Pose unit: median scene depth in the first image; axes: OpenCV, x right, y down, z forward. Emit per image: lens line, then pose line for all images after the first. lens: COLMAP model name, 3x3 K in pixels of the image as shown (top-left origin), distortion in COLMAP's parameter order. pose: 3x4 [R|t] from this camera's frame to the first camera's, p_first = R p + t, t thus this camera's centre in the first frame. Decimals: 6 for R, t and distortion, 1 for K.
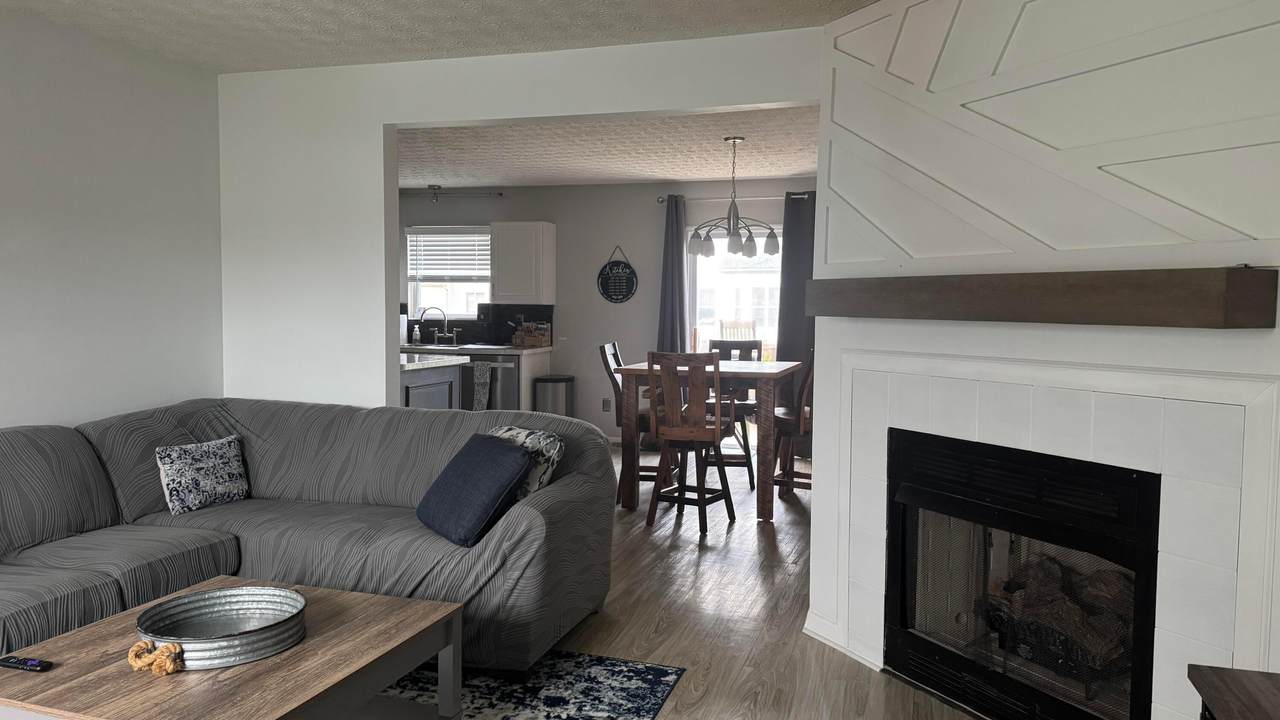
lens RADIAL K [[884.9, 0, 646.0], [0, 884.9, 354.2], [0, 0, 1]] dist [0.075461, -0.097851]
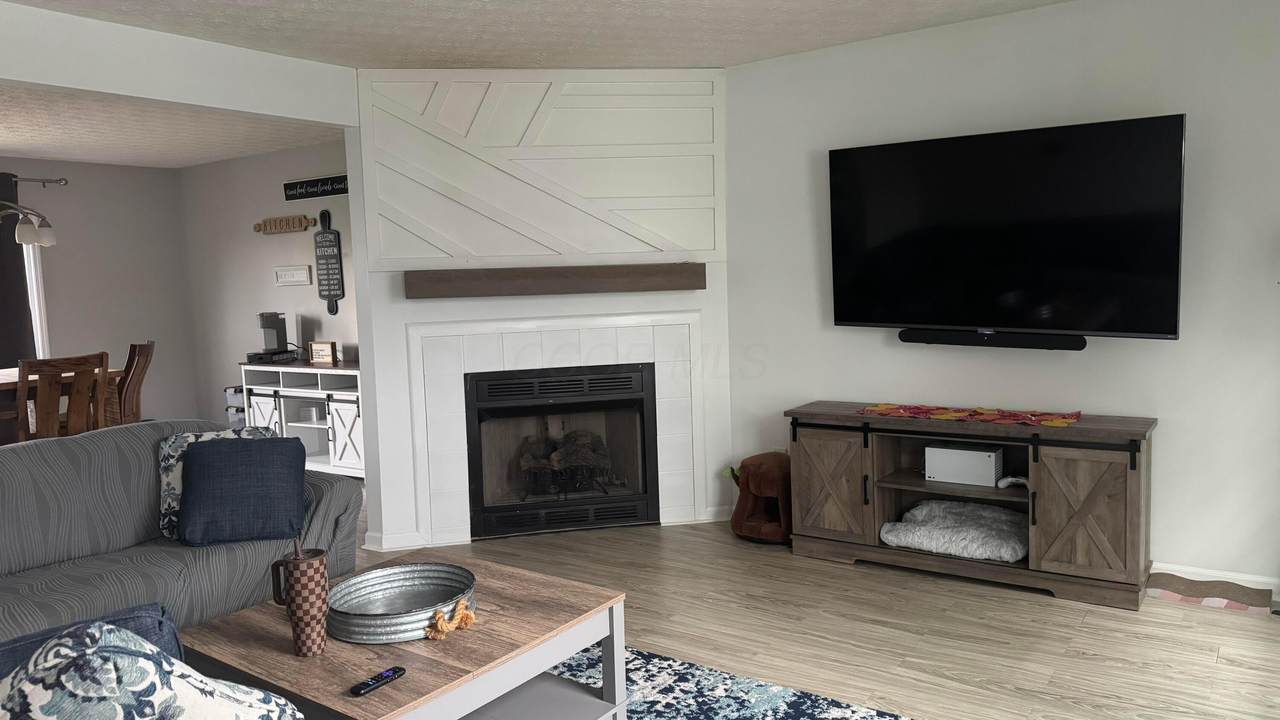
lens RADIAL K [[884.9, 0, 646.0], [0, 884.9, 354.2], [0, 0, 1]] dist [0.075461, -0.097851]
pose [[0.298992, -0.101950, 0.948794, -0.980066], [0.091658, 0.992748, 0.077788, -0.032296], [-0.949843, 0.063707, 0.306168, 0.274595]]
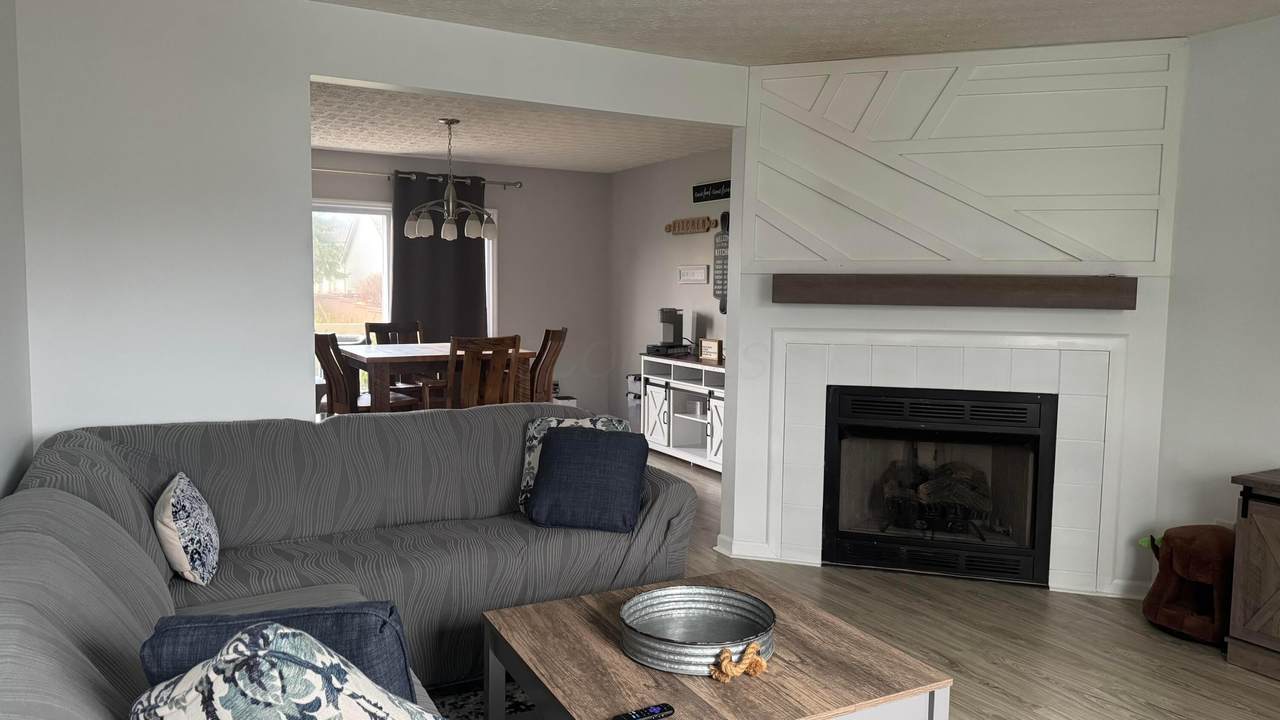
lens RADIAL K [[884.9, 0, 646.0], [0, 884.9, 354.2], [0, 0, 1]] dist [0.075461, -0.097851]
pose [[0.696061, -0.054844, 0.715885, -0.863449], [0.032766, 0.998466, 0.044633, -0.032893], [-0.717234, -0.007611, 0.696791, 0.256456]]
